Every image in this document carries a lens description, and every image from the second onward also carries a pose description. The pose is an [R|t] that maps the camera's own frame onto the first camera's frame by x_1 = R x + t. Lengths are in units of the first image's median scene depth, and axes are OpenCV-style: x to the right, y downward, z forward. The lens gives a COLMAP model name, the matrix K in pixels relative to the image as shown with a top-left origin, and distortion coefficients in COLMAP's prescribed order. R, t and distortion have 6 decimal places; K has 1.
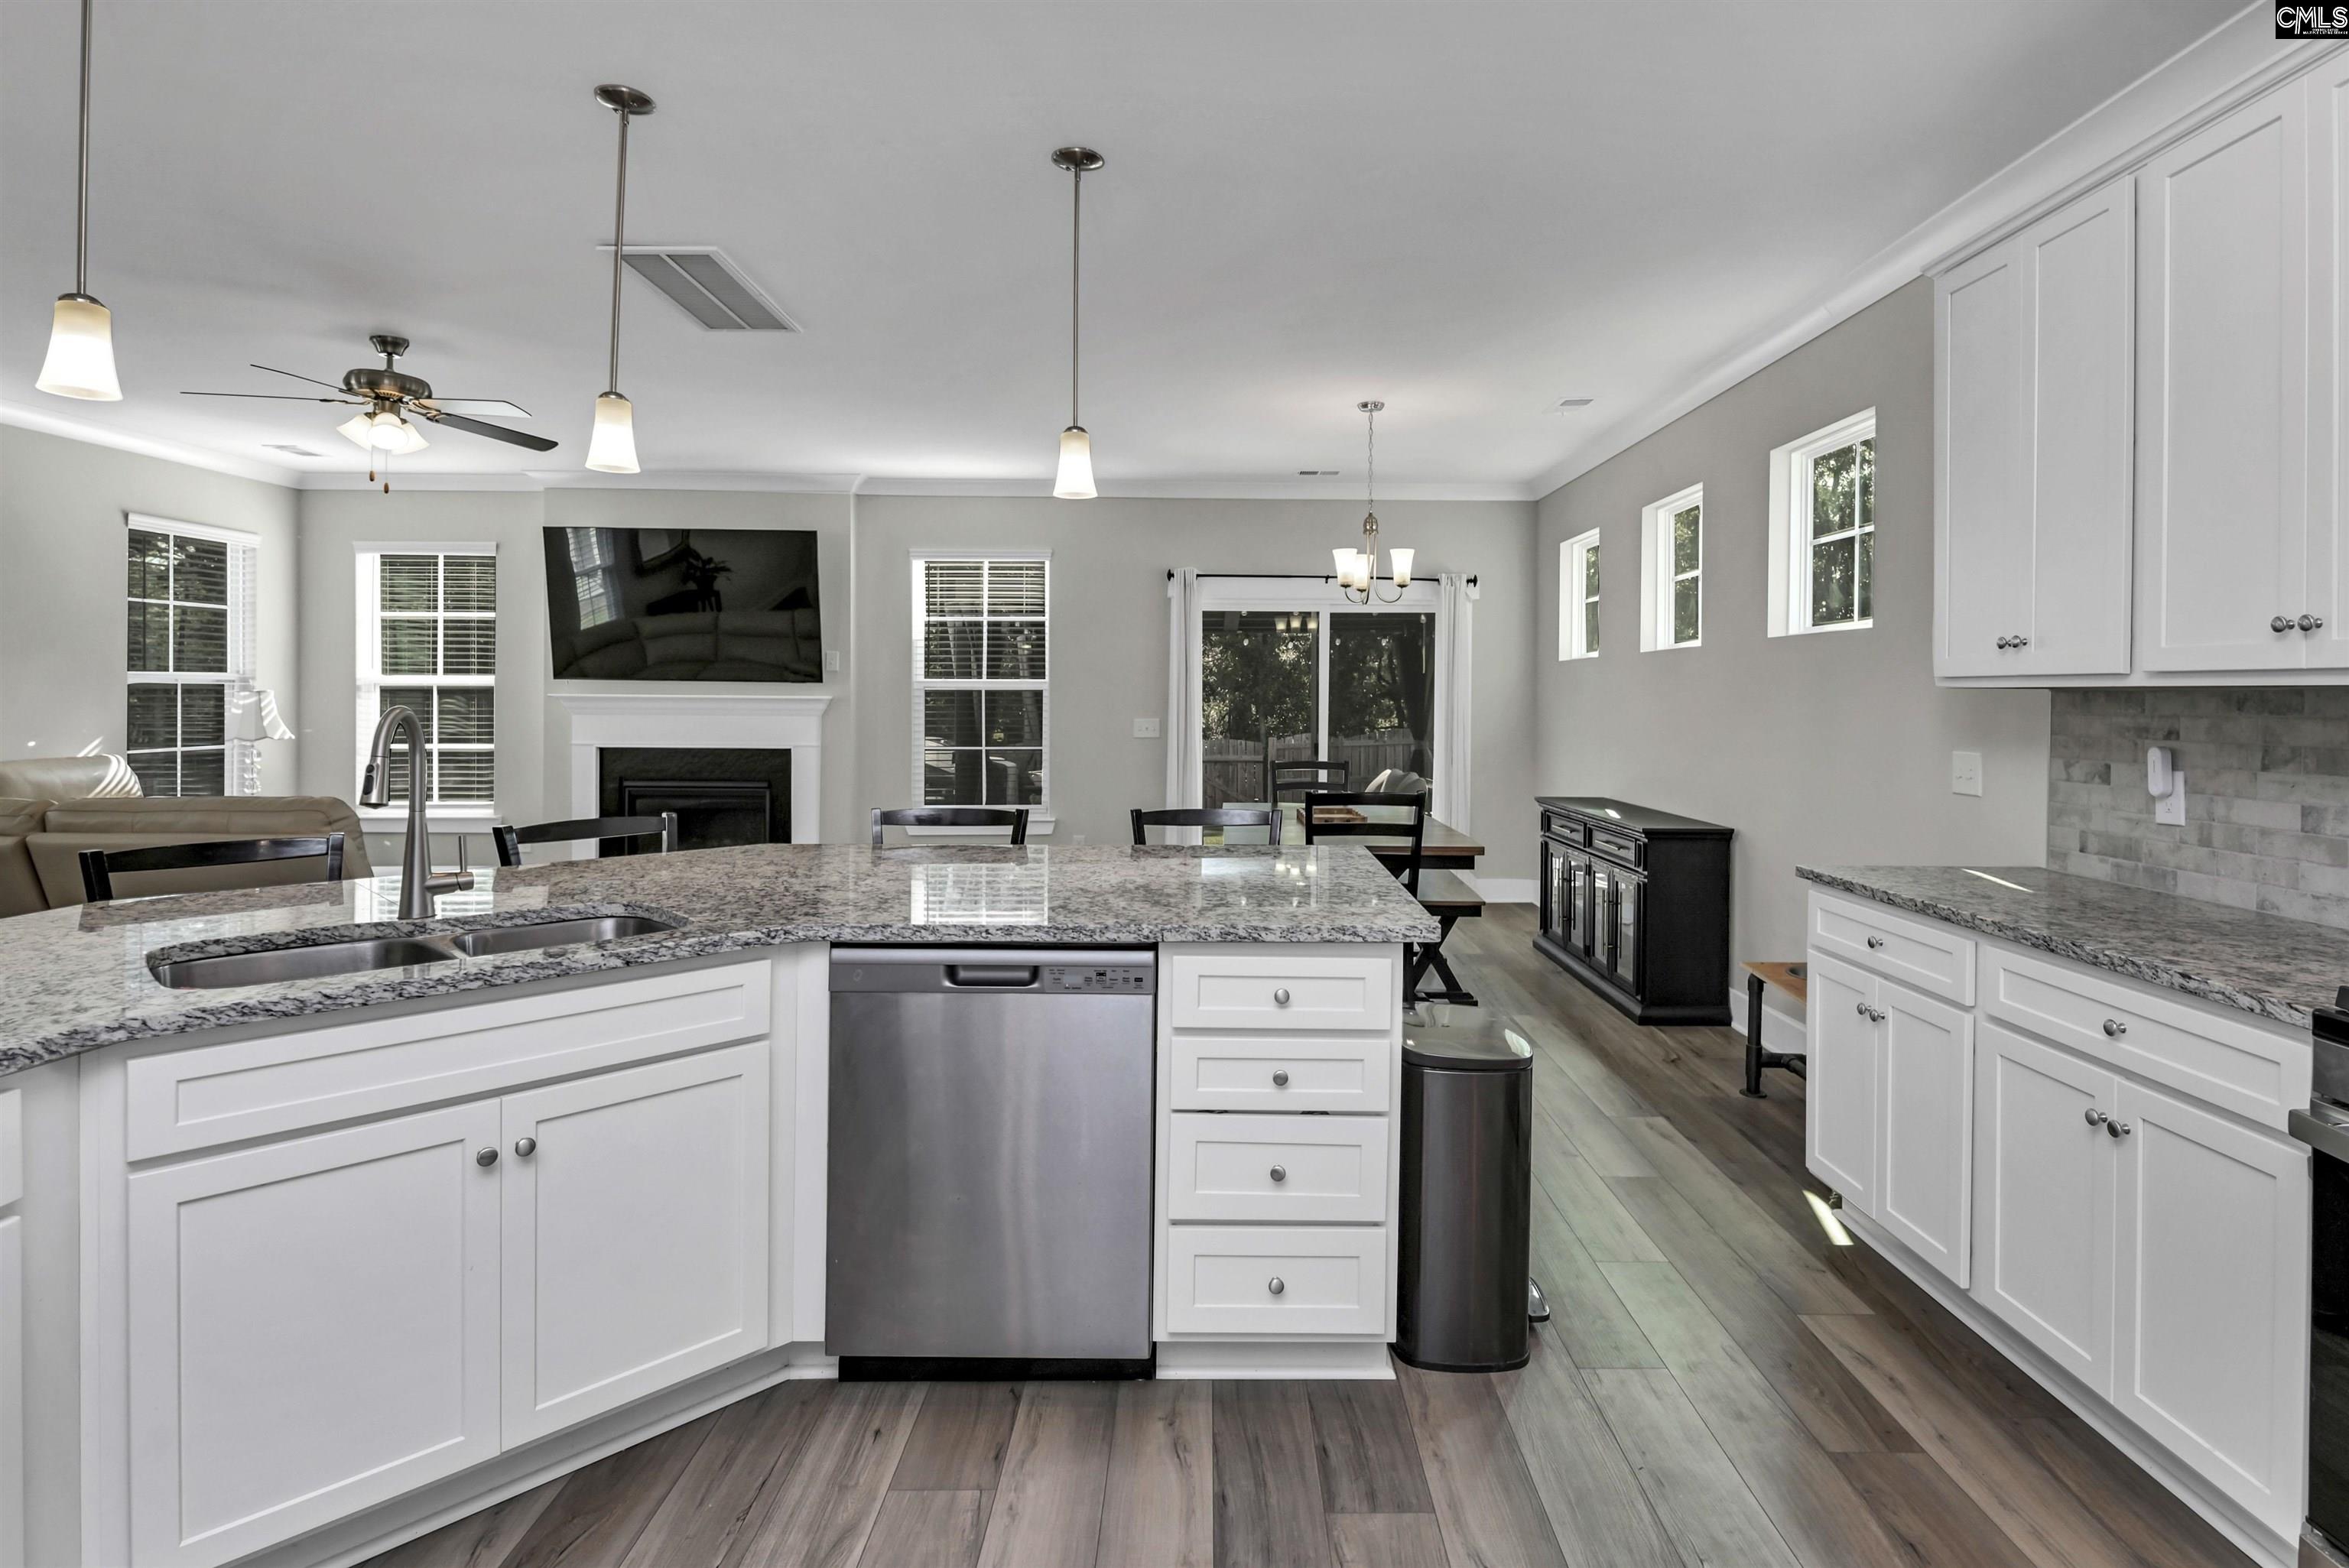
lens RADIAL K [[1212.4, 0, 1196.8], [0, 1212.4, 698.0], [0, 0, 1]] dist [0.005816, -0.008188]
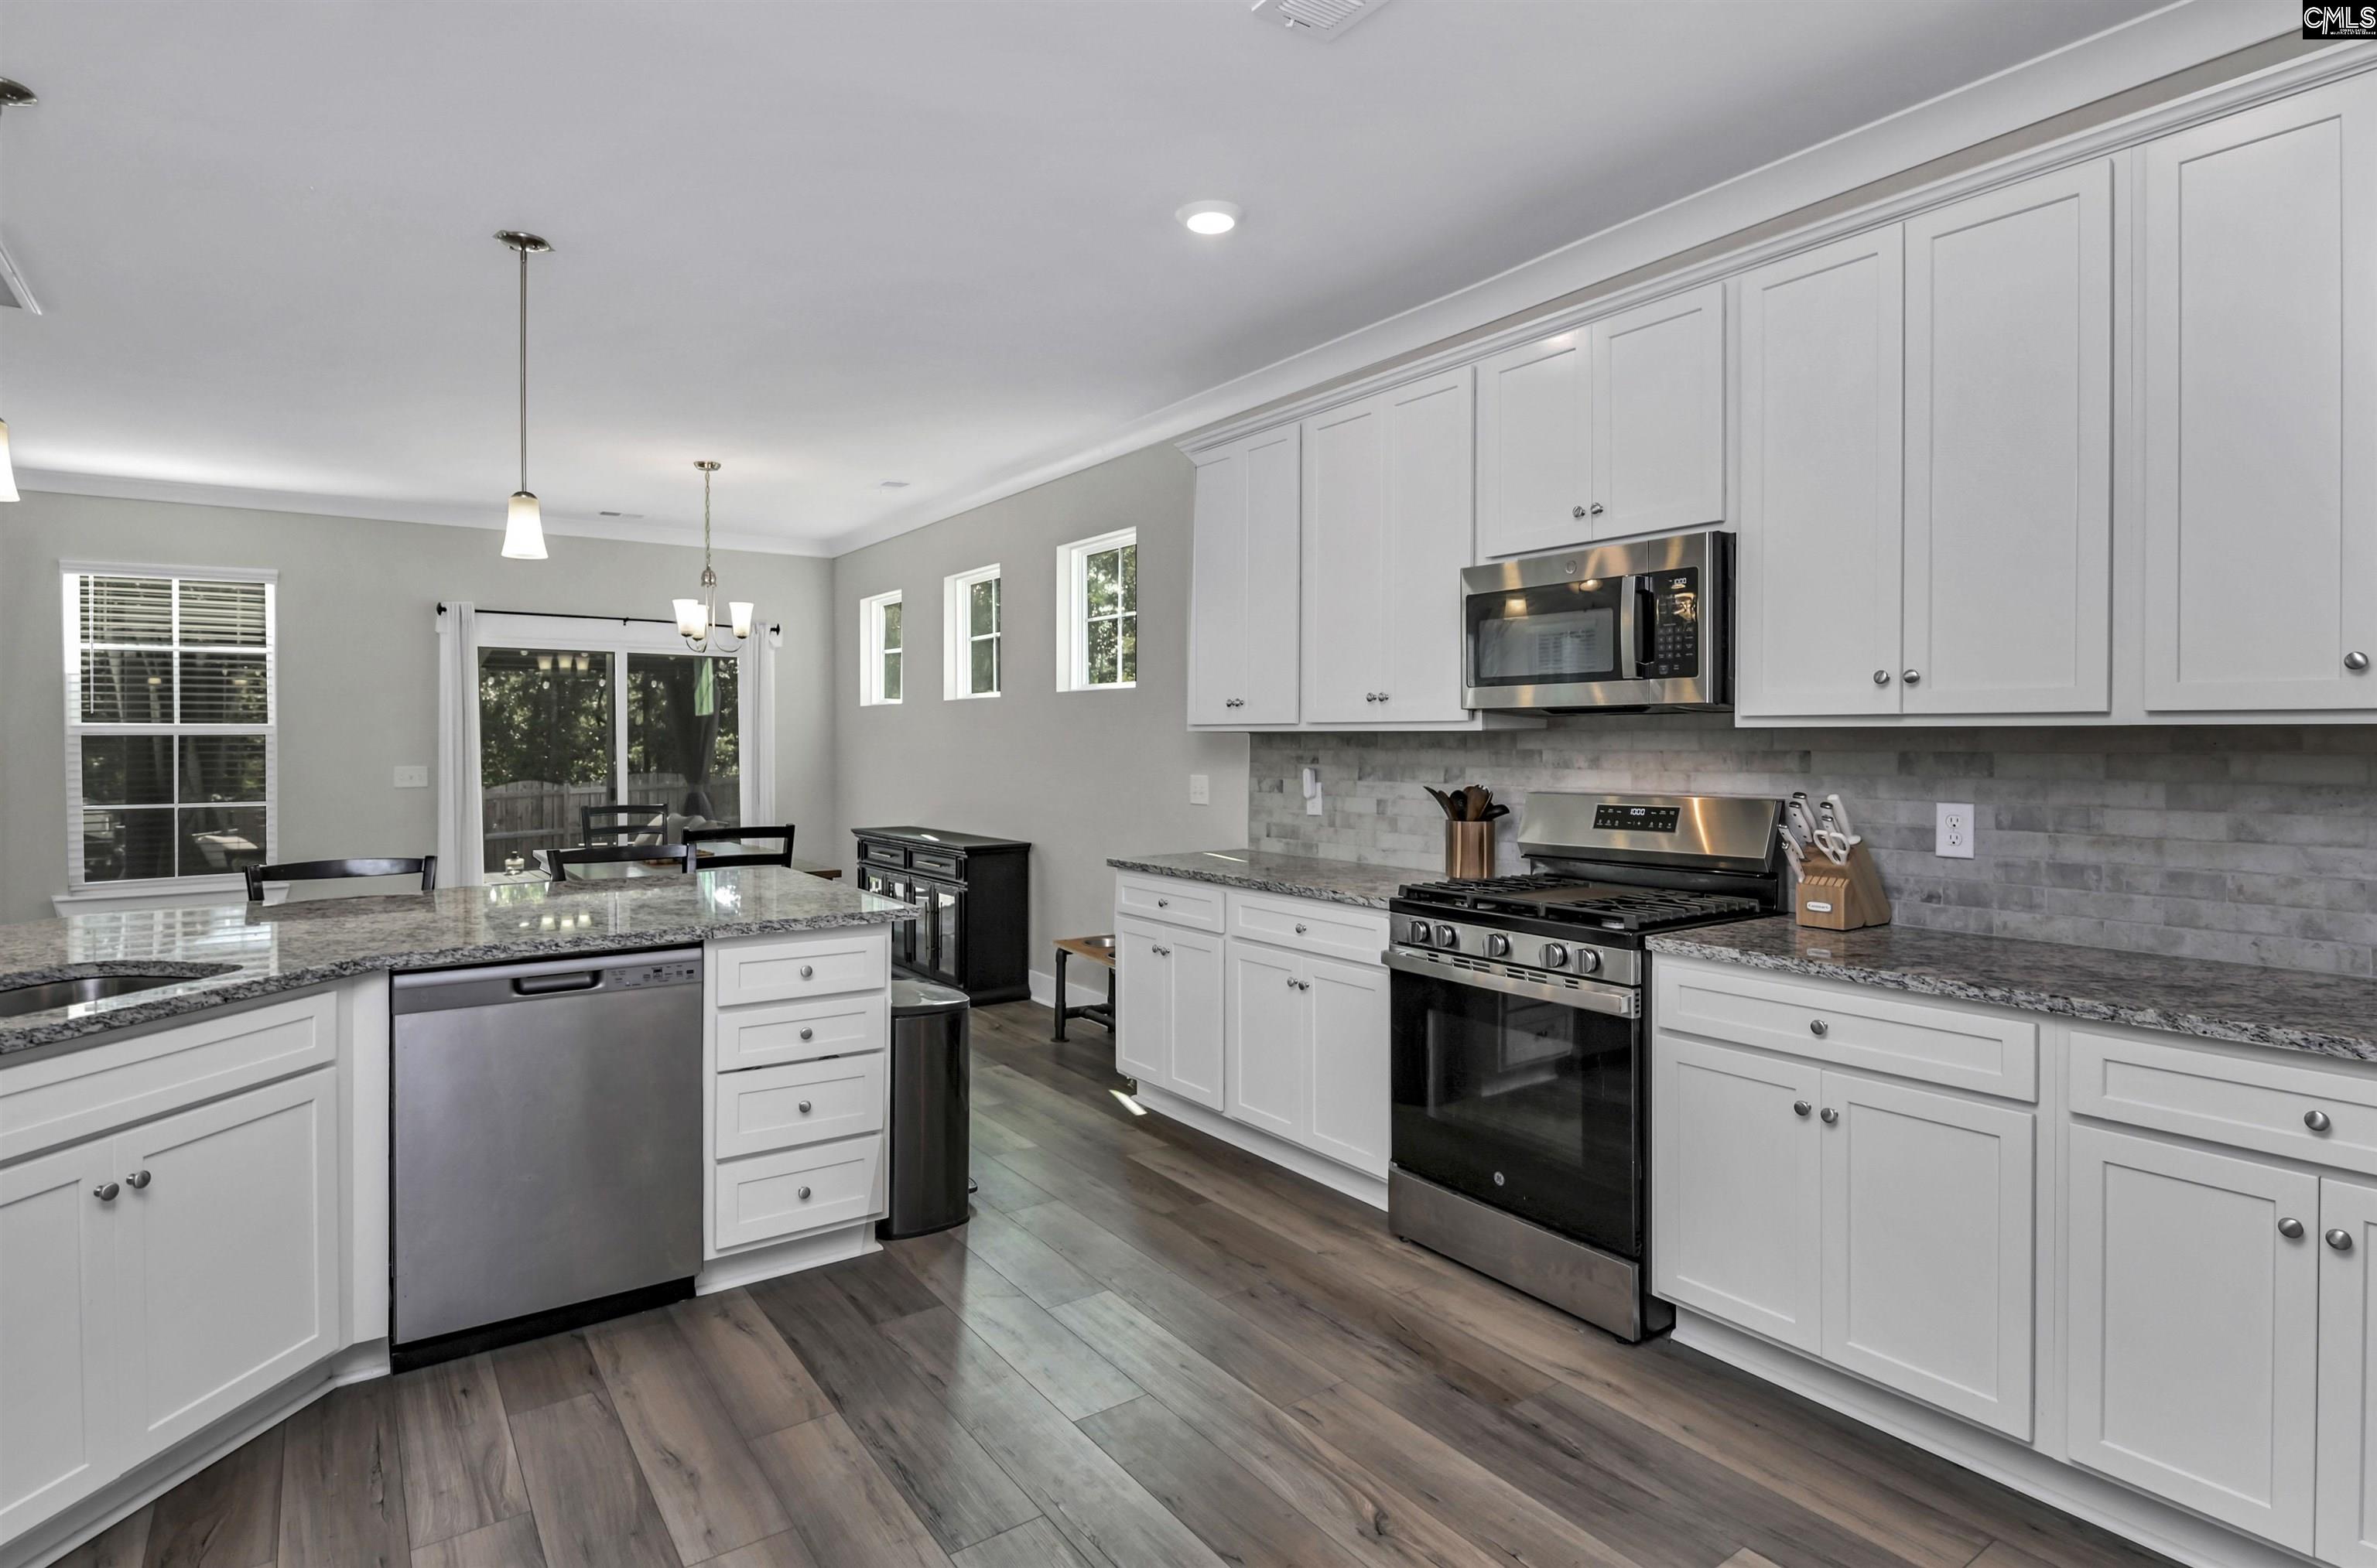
lens RADIAL K [[1226.8, 0, 1182.4], [0, 1226.8, 743.8], [0, 0, 1]] dist [0.005816, -0.008188]
pose [[0.824144, -0.010148, 0.566290, -0.288763], [0.007560, 0.999948, 0.006916, -0.005019], [-0.566330, -0.001419, 0.824177, -0.270799]]
